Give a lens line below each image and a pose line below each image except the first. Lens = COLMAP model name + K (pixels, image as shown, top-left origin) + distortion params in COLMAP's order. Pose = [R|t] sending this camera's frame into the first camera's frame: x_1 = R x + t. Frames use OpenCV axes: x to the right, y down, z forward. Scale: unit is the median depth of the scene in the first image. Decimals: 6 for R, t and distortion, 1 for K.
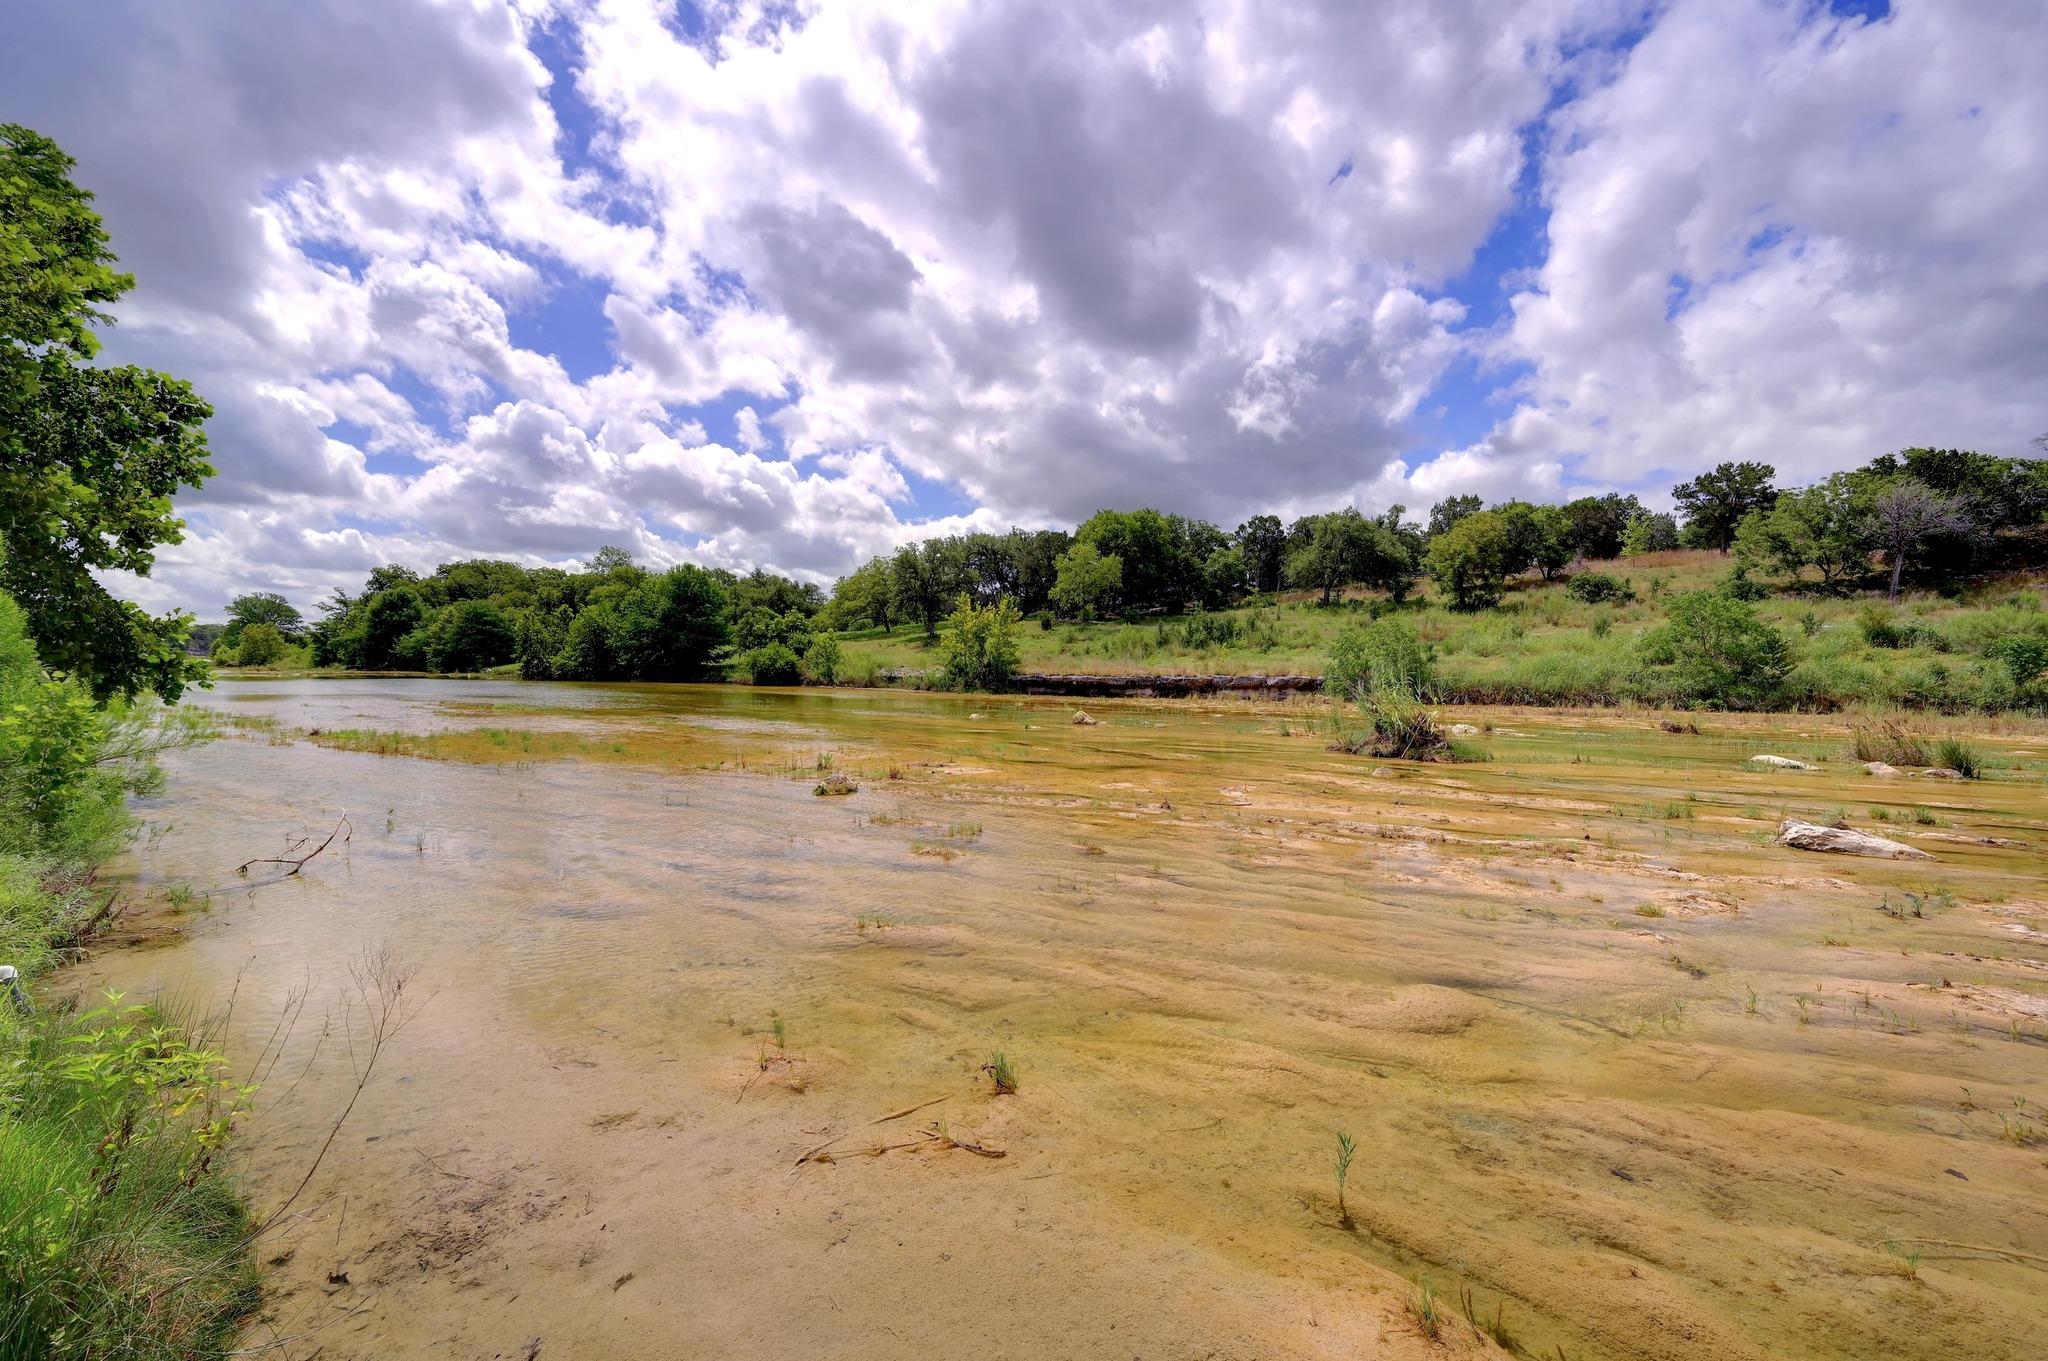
lens RADIAL K [[826.0, 0, 1021.6], [0, 826.0, 677.2], [0, 0, 1]] dist [0.001433, 0.000889]
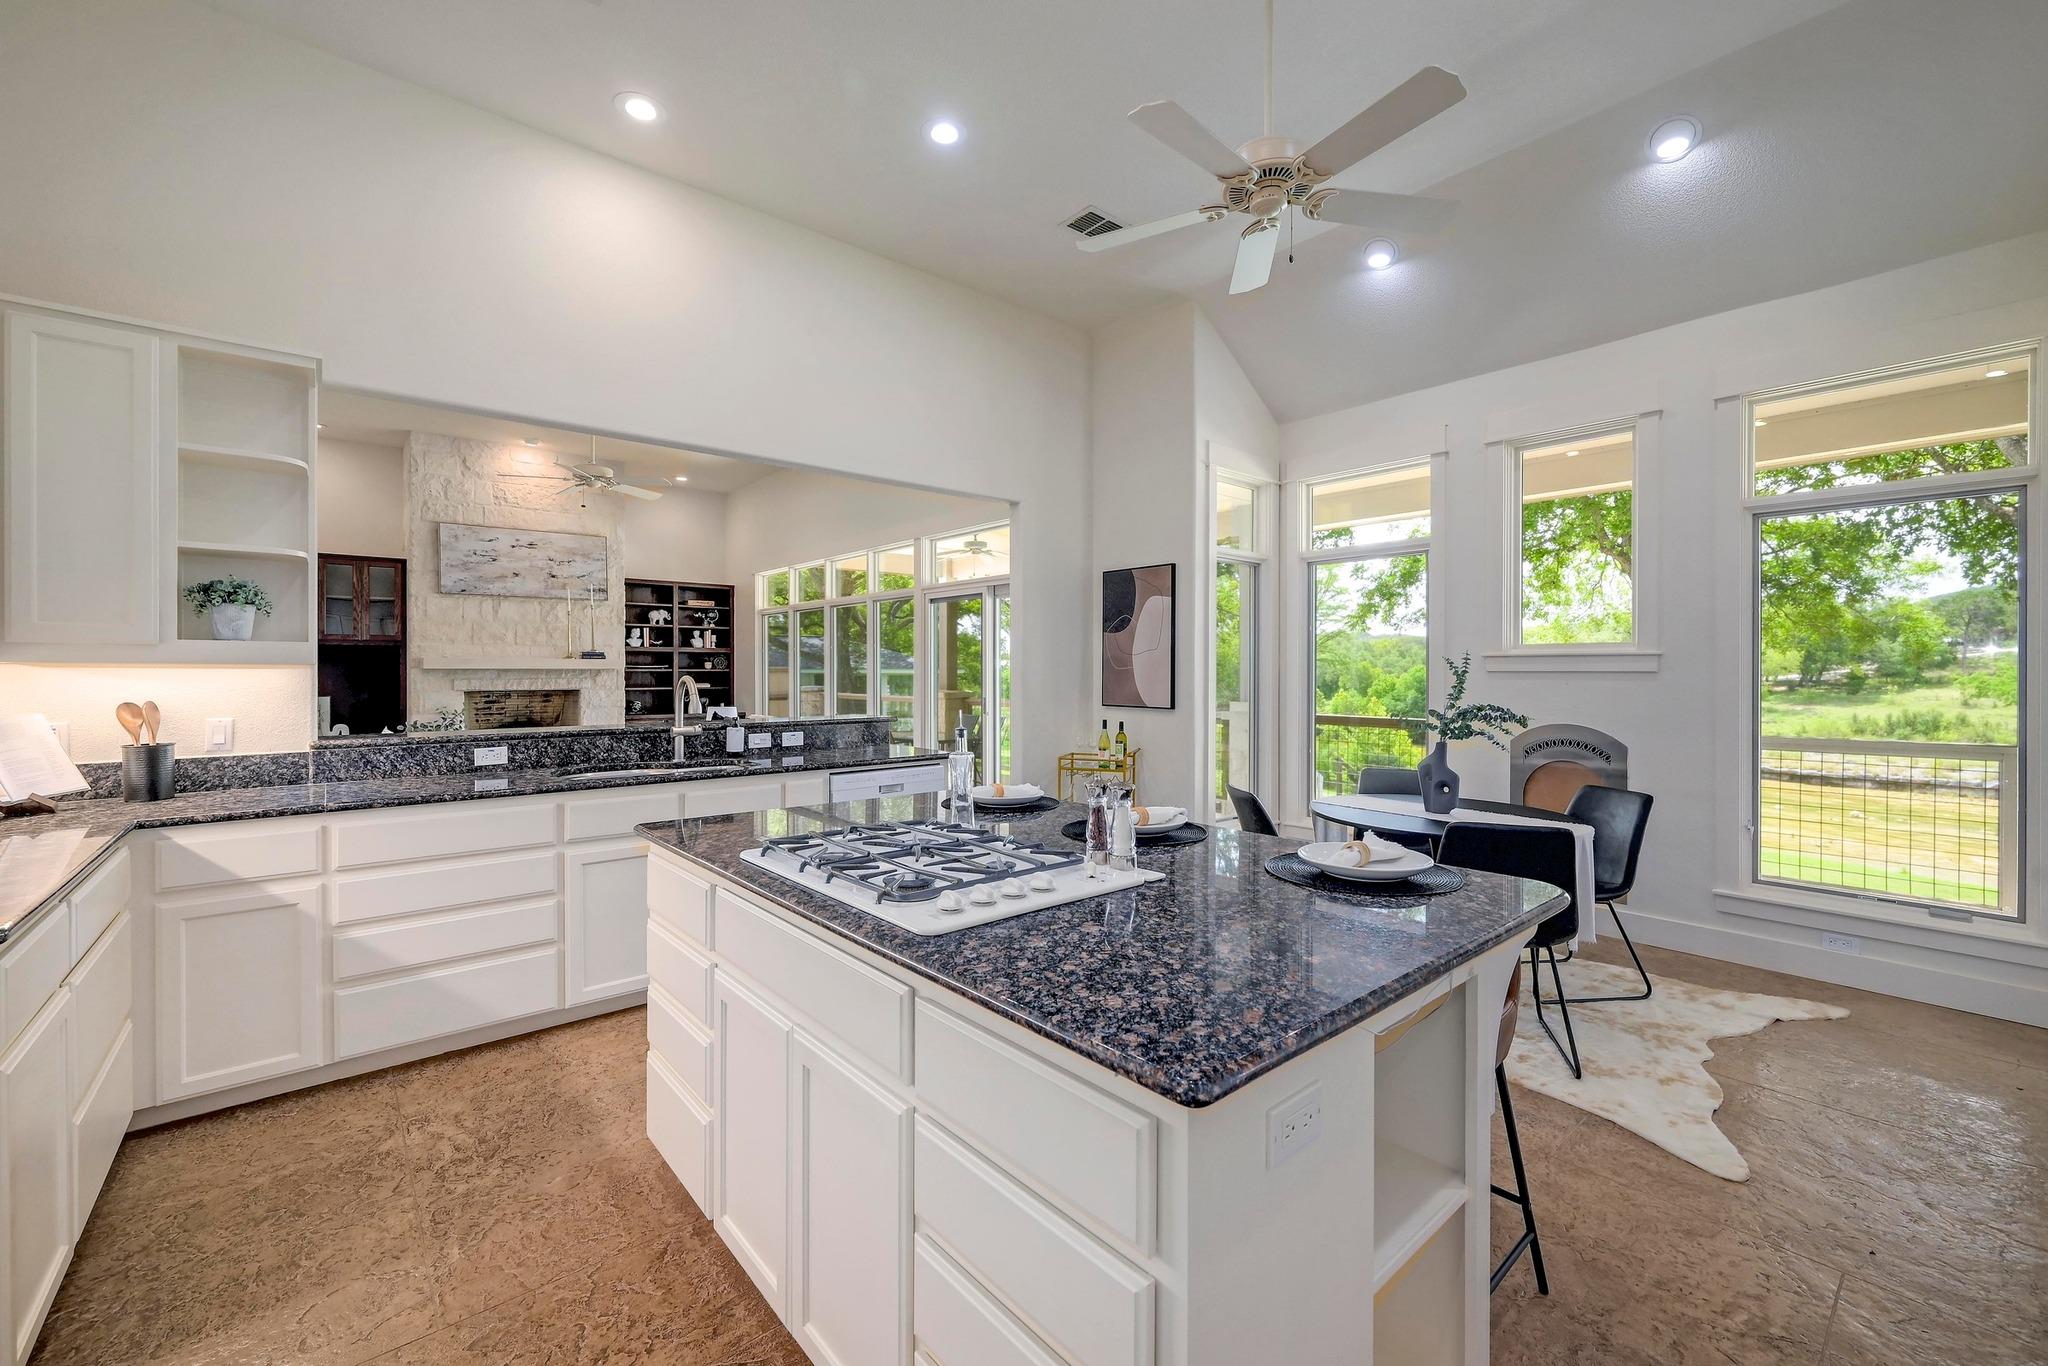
lens RADIAL K [[824.7, 0, 1019.9], [0, 824.7, 672.8], [0, 0, 1]] dist [0.001620, 0.000508]
pose [[0.842178, -0.007099, -0.539153, -0.301003], [-0.004208, 0.999796, -0.019737, -0.133213], [0.539183, 0.018891, 0.841977, -0.997724]]
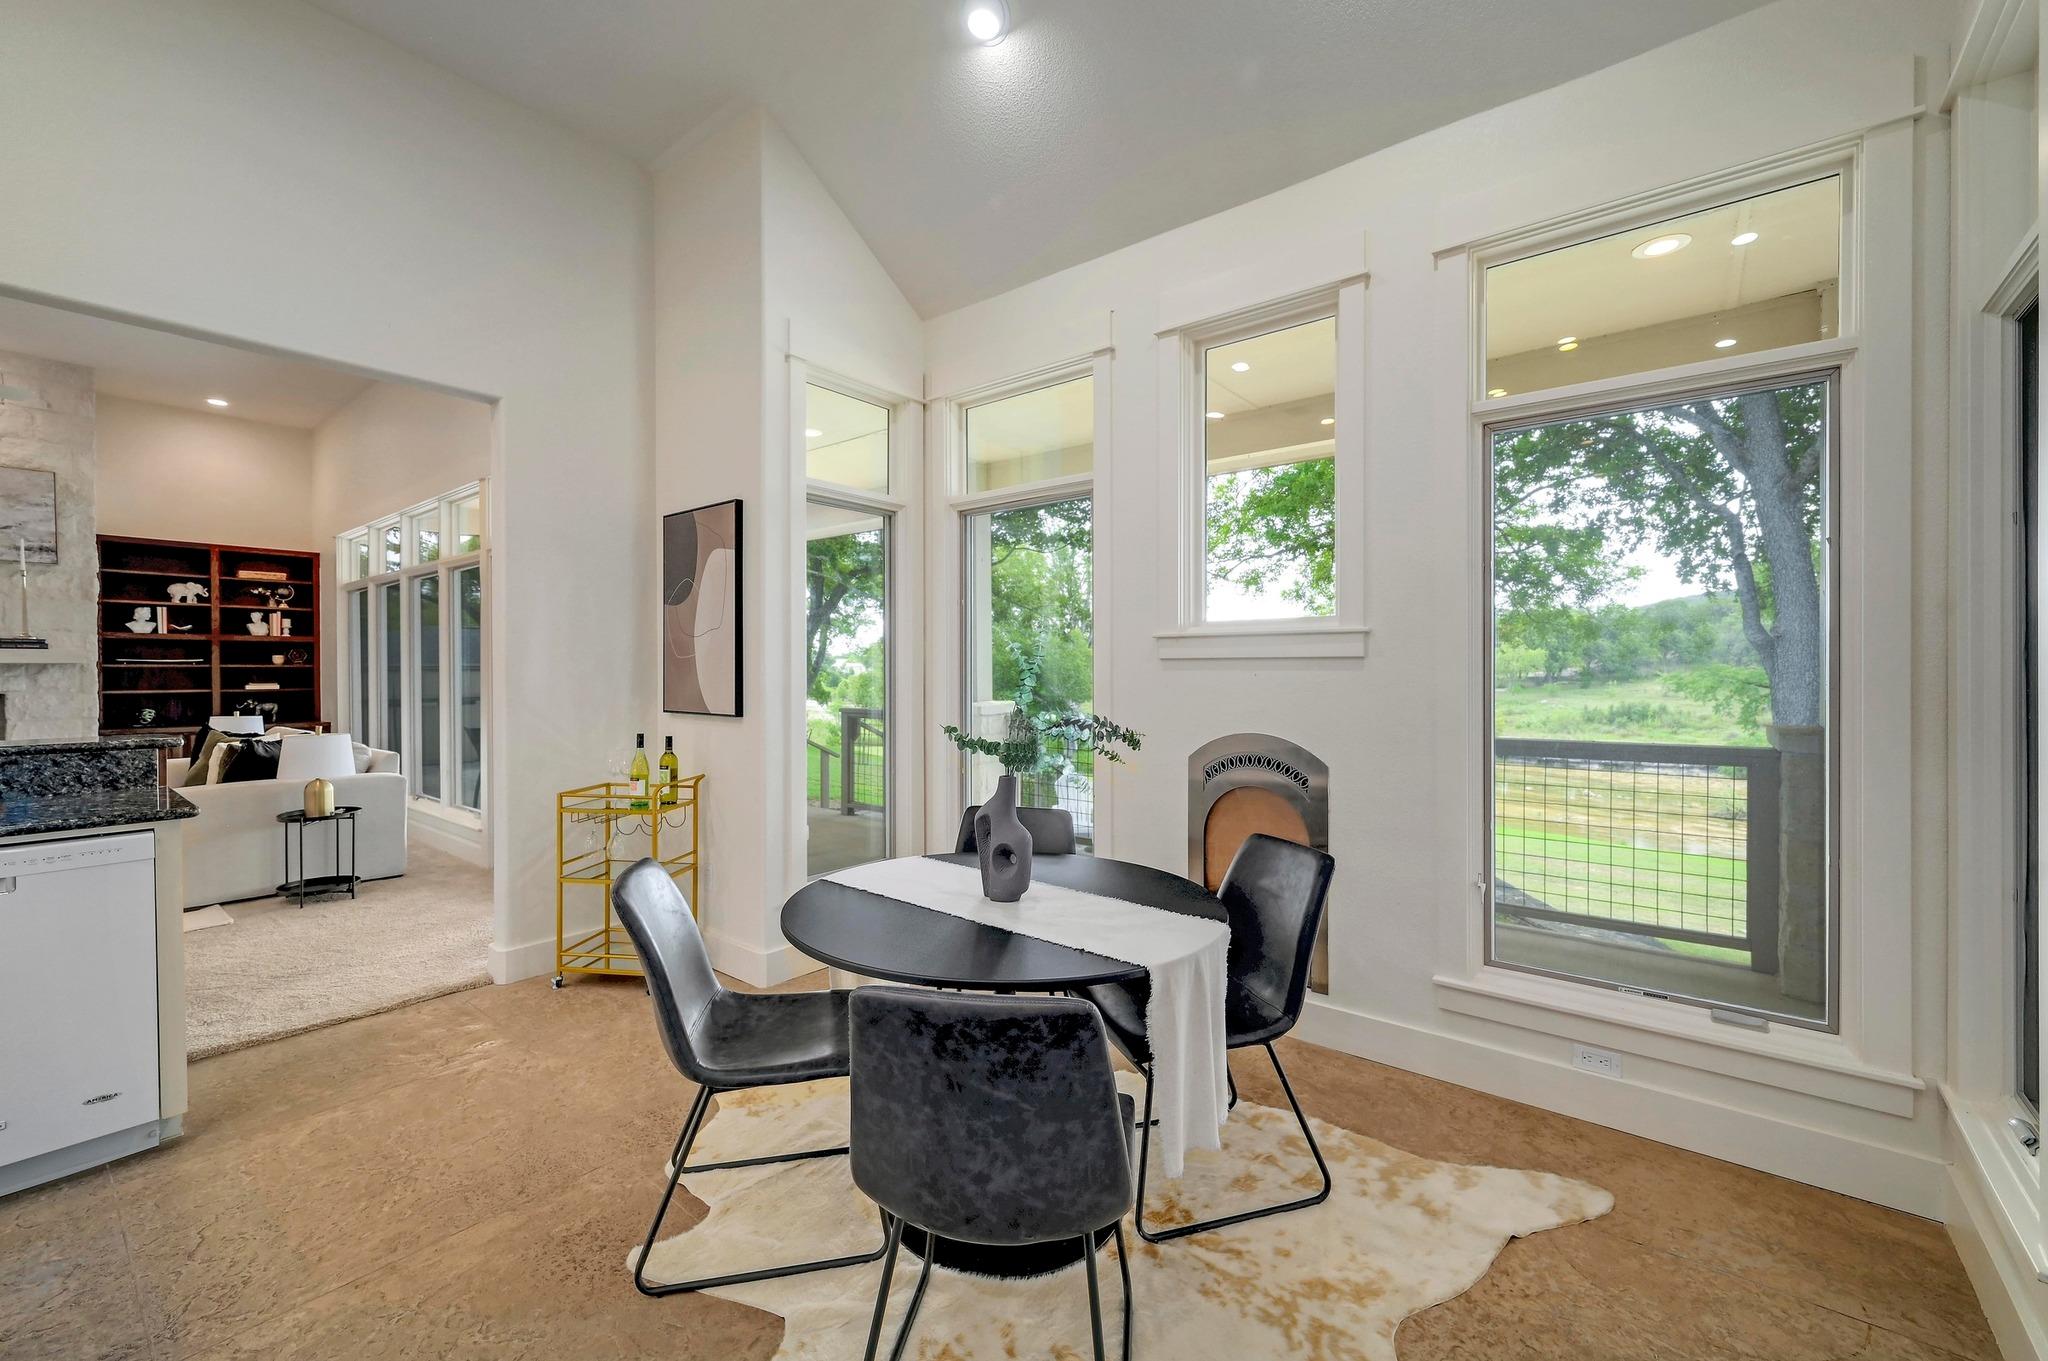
lens RADIAL K [[826.0, 0, 1017.1], [0, 826.0, 672.0], [0, 0, 1]] dist [0.001433, 0.000889]
pose [[0.928538, -0.009544, -0.371114, -0.294976], [0.002558, 0.999810, -0.019312, -0.133162], [0.371228, 0.016983, 0.928387, -0.966028]]
